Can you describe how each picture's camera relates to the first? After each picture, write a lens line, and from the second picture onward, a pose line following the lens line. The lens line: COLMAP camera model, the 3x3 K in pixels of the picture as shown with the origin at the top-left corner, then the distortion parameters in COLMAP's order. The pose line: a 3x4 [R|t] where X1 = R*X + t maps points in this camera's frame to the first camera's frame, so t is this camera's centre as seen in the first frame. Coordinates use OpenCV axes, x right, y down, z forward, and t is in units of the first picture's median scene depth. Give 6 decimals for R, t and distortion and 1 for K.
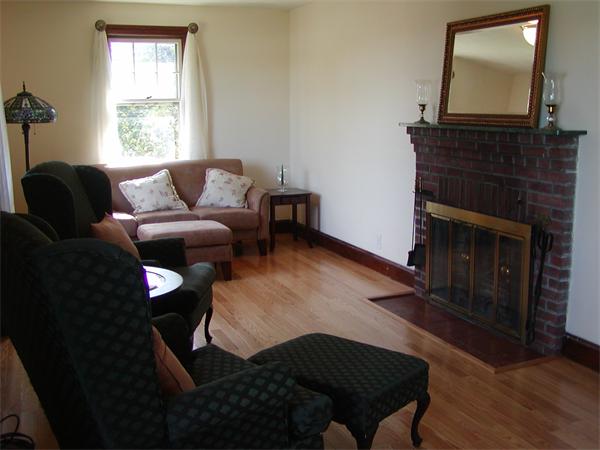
lens RADIAL K [[667.3, 0, 303.8], [0, 667.3, 224.5], [0, 0, 1]] dist [-0.137291, 0.021278]
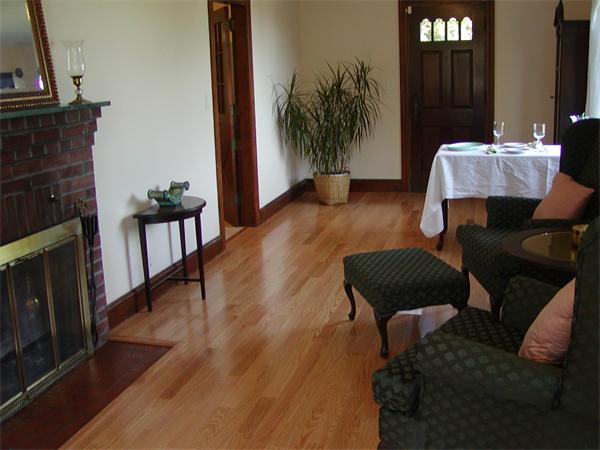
lens RADIAL K [[667.3, 0, 303.8], [0, 667.3, 224.5], [0, 0, 1]] dist [-0.137291, 0.021278]
pose [[-0.783843, -0.102577, 0.612428, -0.403892], [0.151000, 0.925170, 0.348222, -0.237878], [-0.602320, 0.365428, -0.709699, 1.391831]]
